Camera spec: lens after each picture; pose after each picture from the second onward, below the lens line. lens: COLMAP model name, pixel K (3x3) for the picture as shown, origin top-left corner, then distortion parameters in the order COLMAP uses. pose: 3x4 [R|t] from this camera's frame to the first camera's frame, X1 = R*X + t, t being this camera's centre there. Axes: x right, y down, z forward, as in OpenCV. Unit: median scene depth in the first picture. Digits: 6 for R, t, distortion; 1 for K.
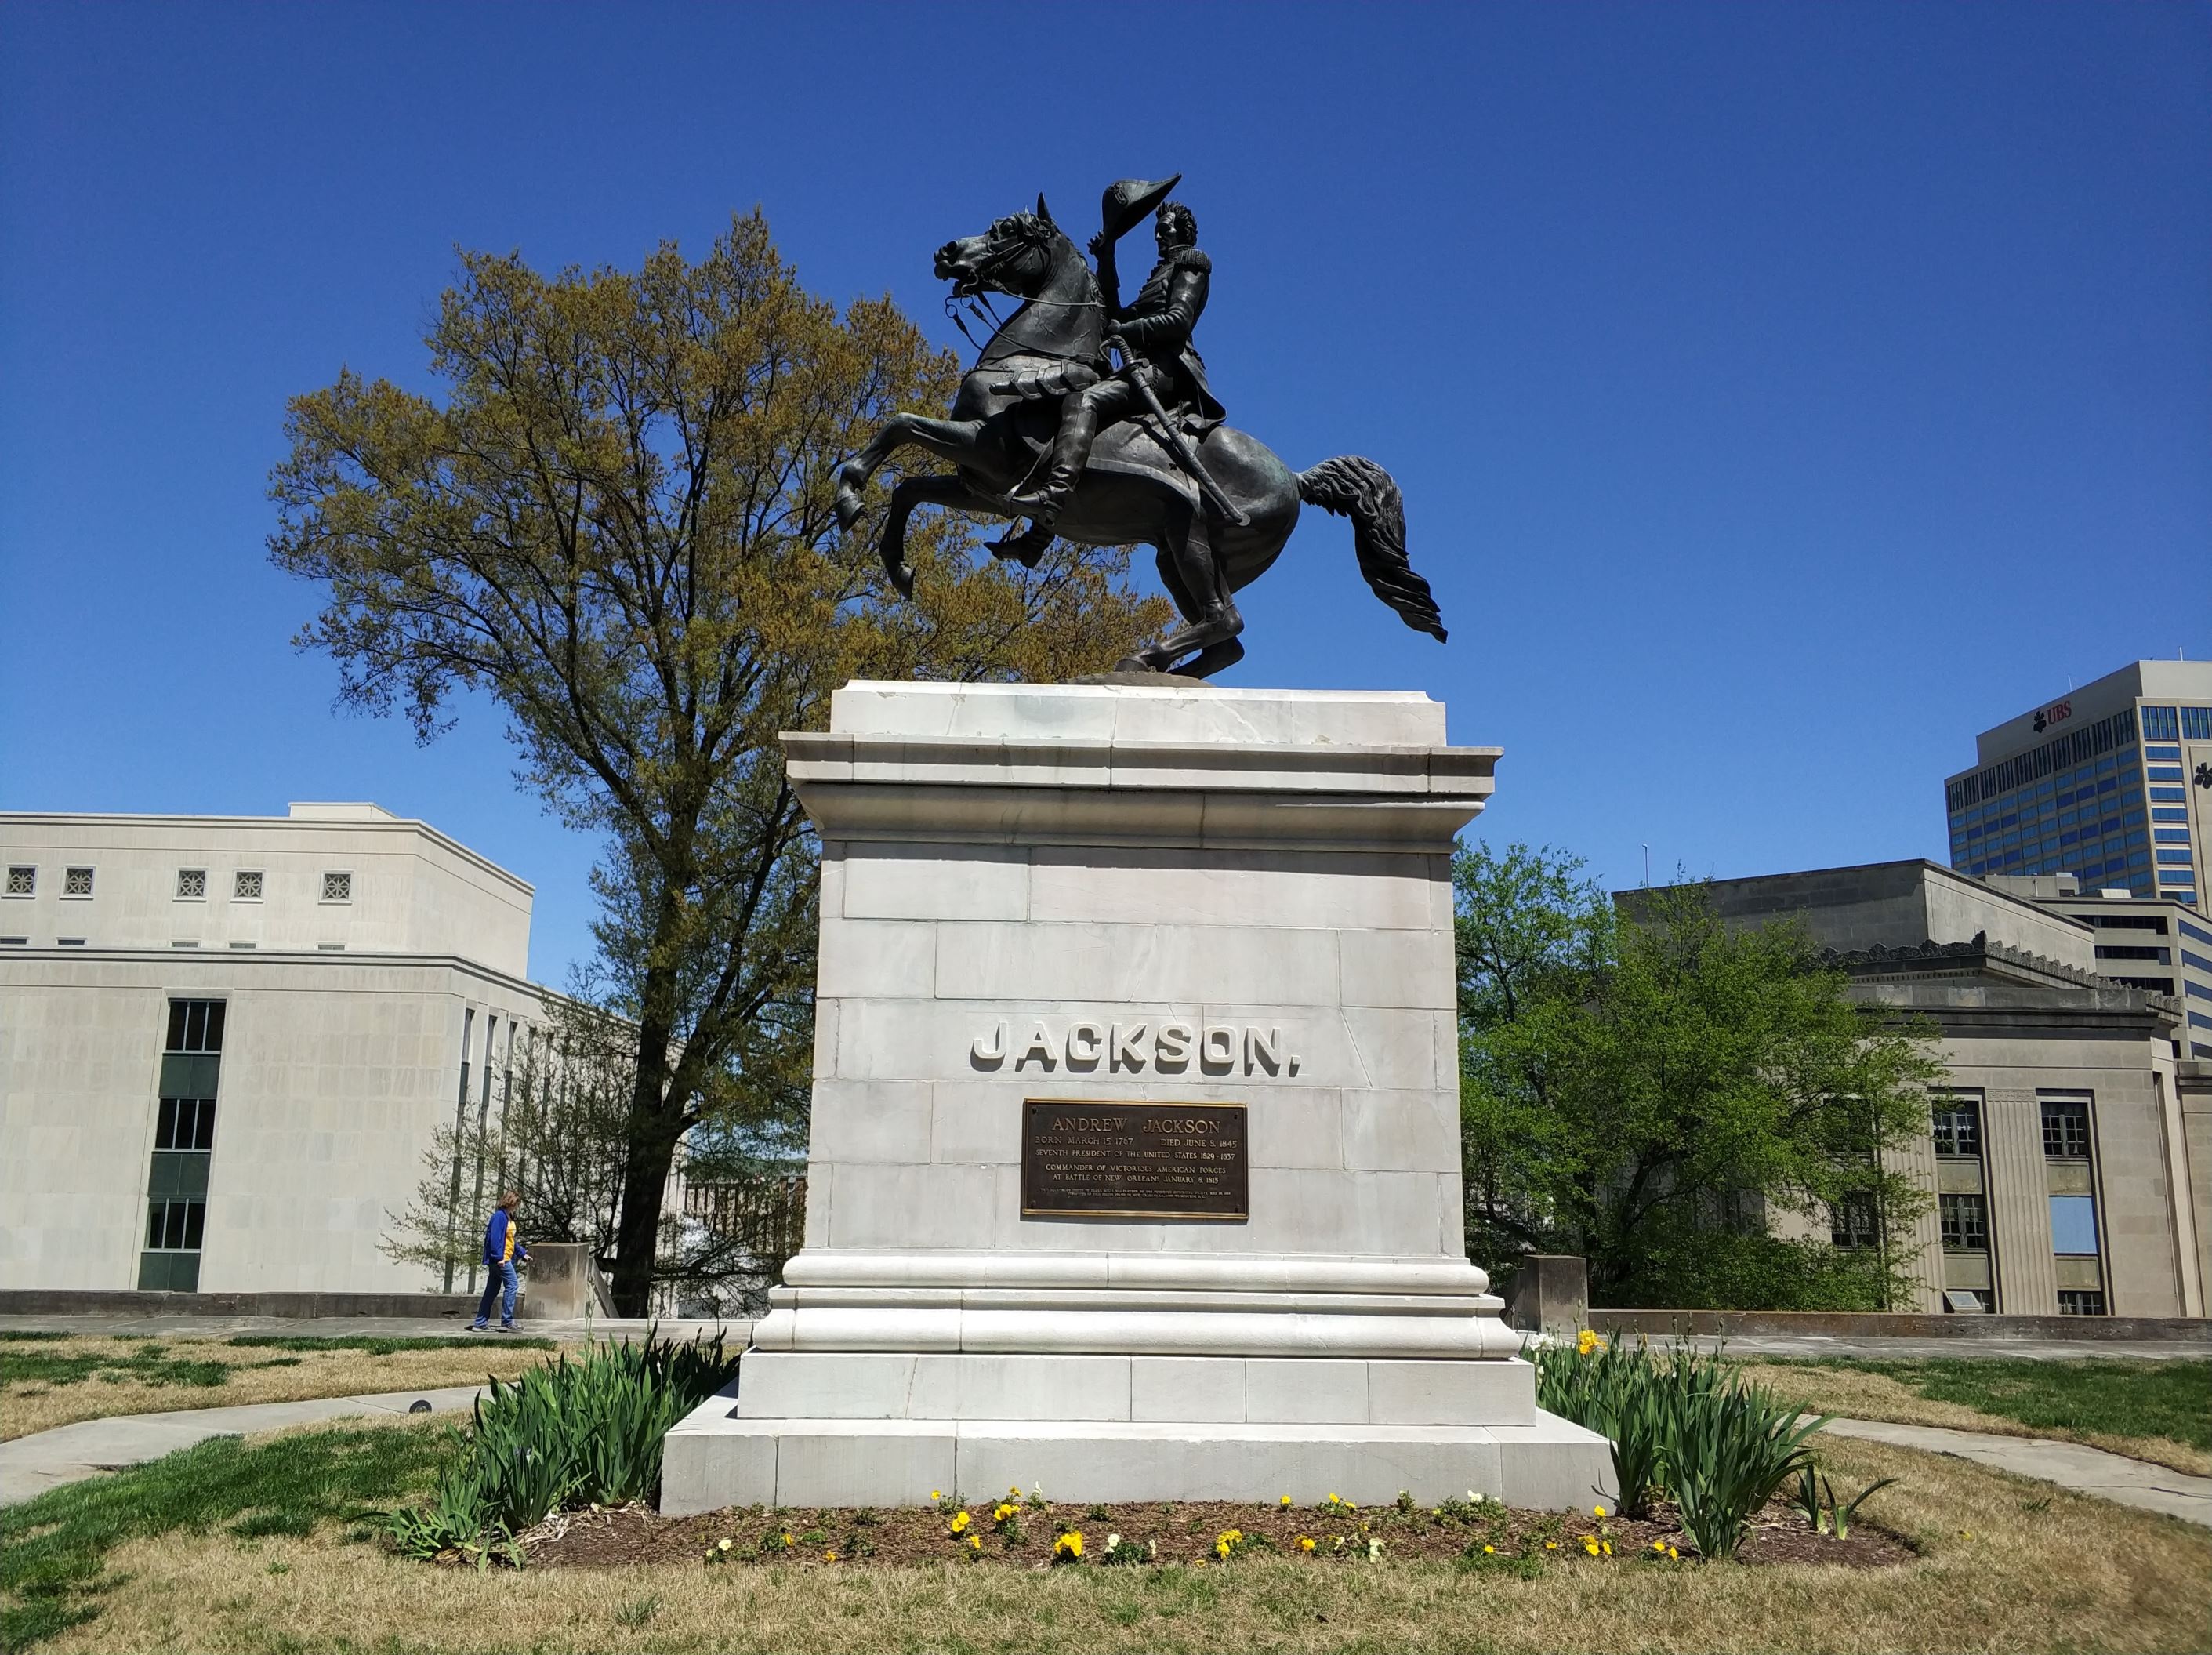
lens RADIAL K [[1756.7, 0, 1068.5], [0, 1756.7, 826.7], [0, 0, 1]] dist [0.003266, -0.004229]
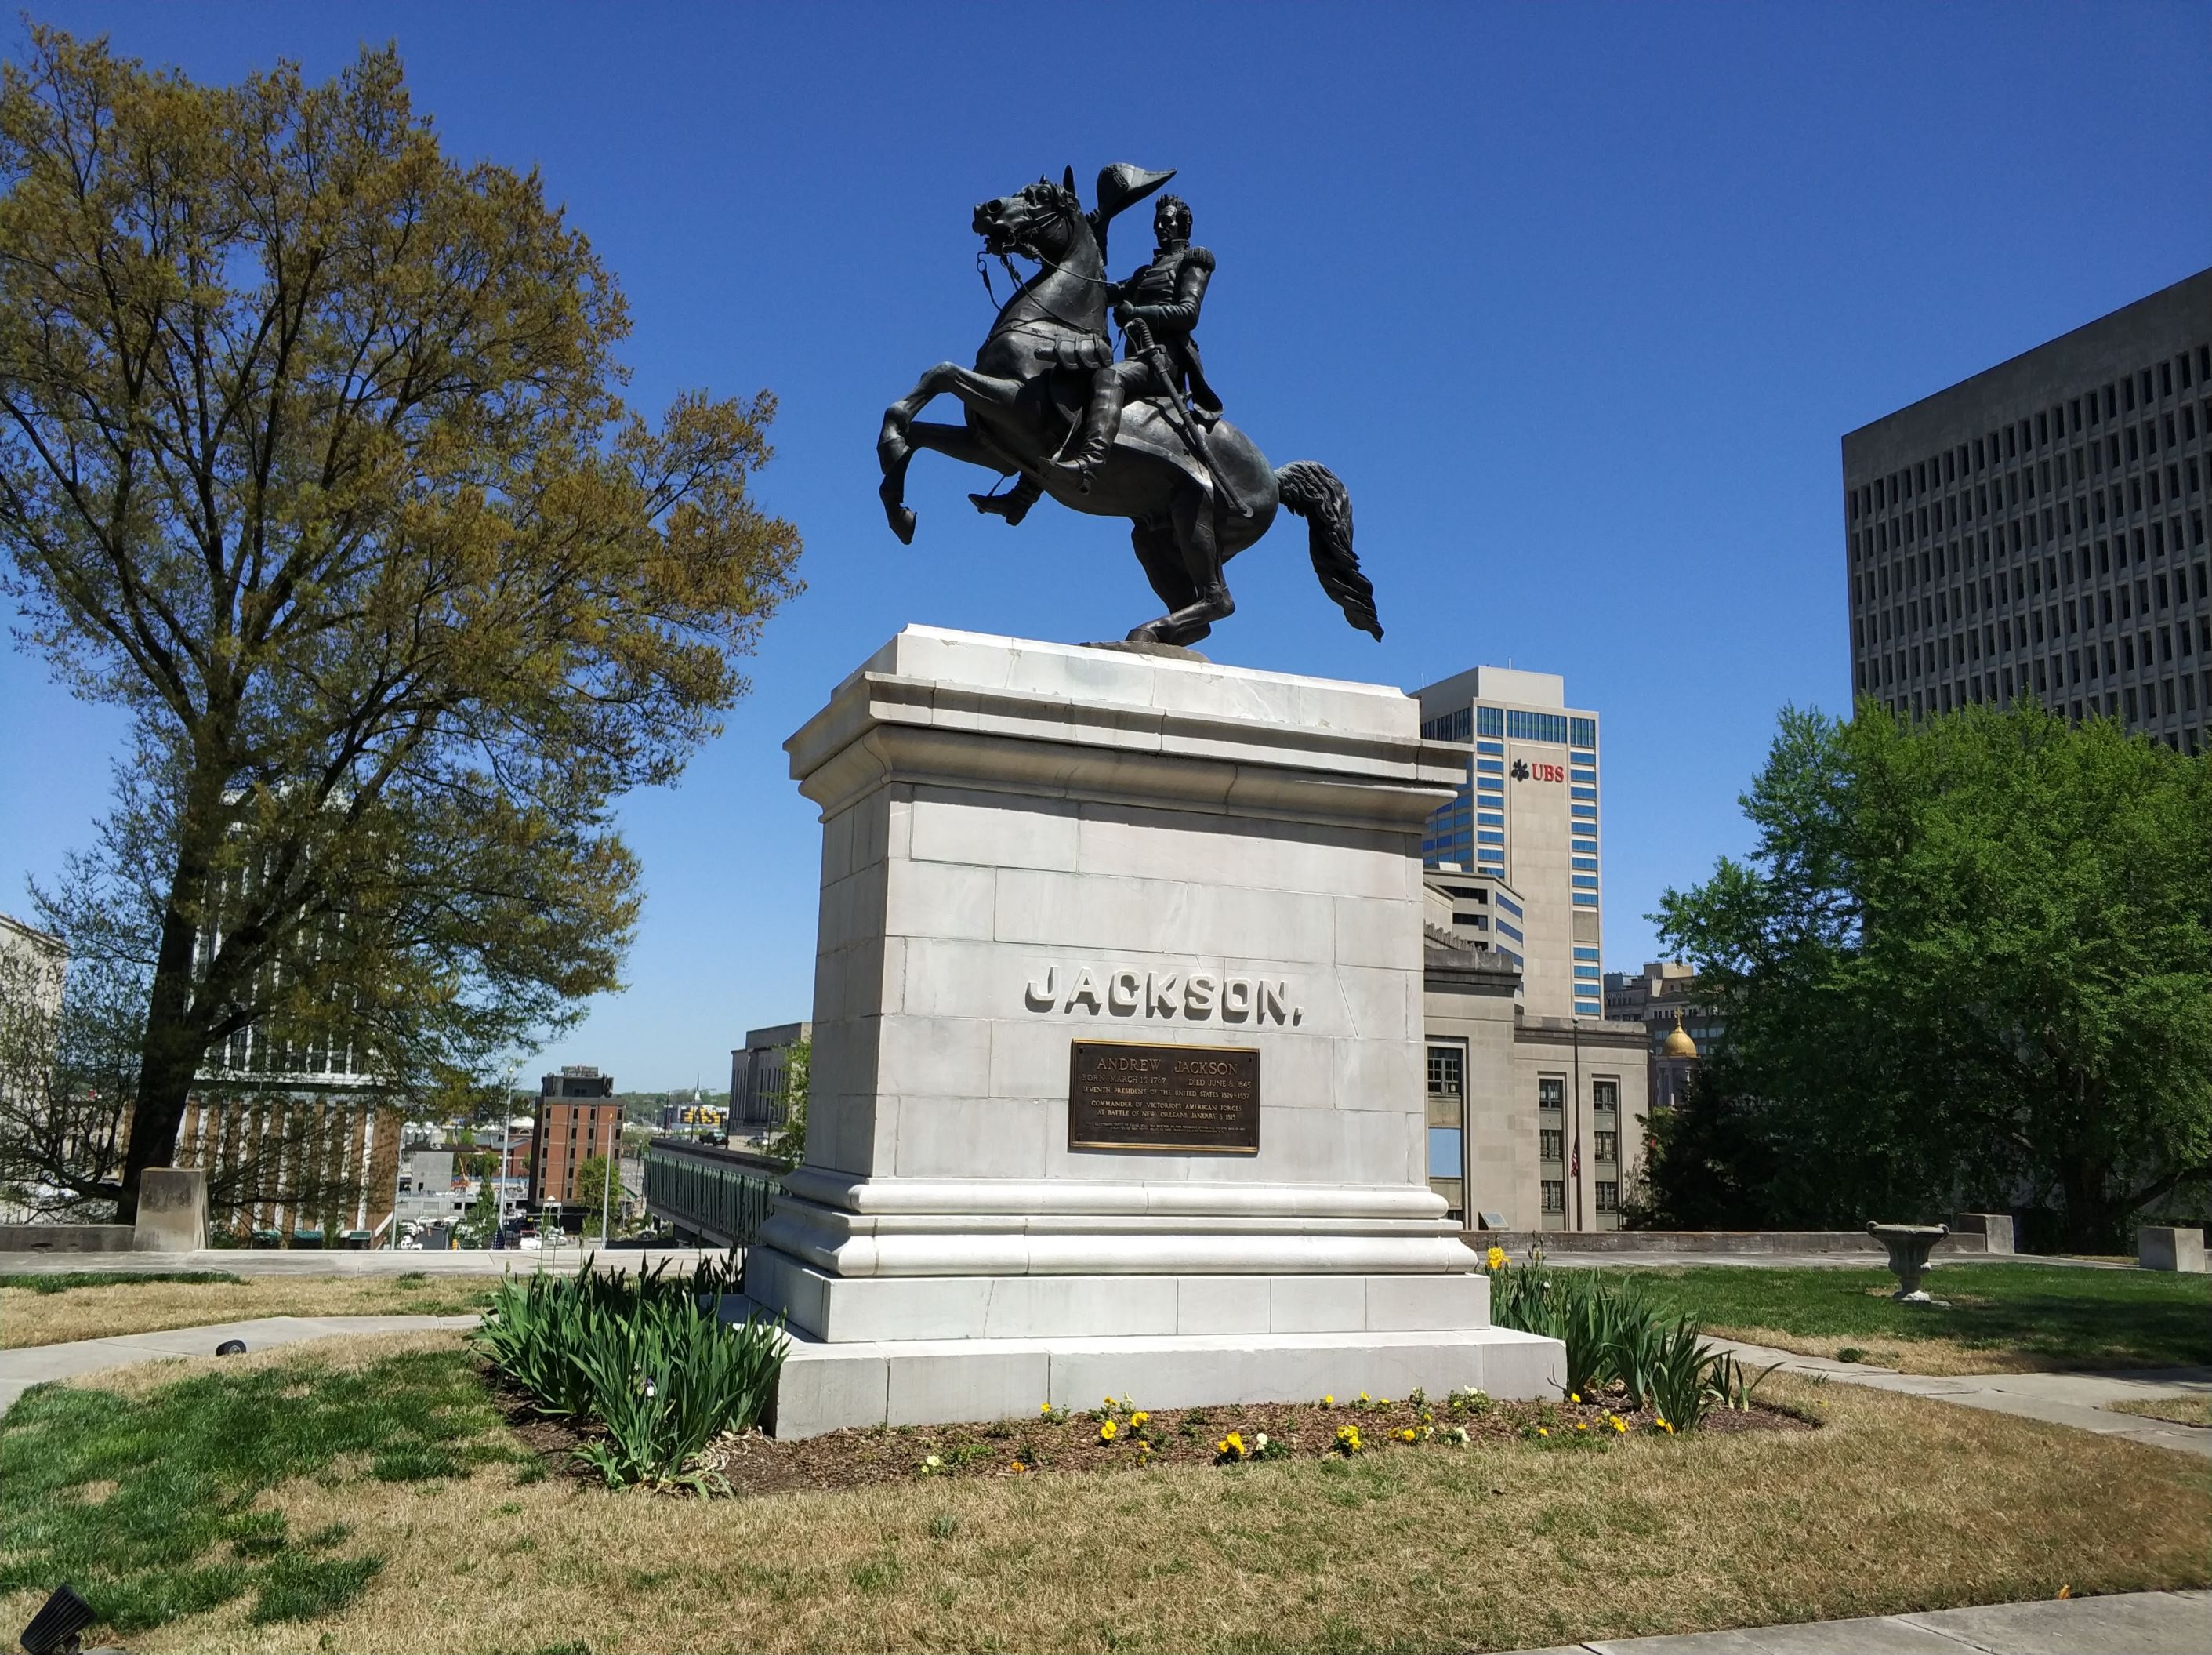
lens RADIAL K [[1745.5, 0, 1078.5], [0, 1745.5, 838.6], [0, 0, 1]] dist [0.021592, -0.002936]
pose [[0.941365, 0.065208, 0.331029, -0.368561], [-0.081120, 0.996108, 0.034466, -0.002796], [-0.327493, -0.059298, 0.942991, 0.007746]]
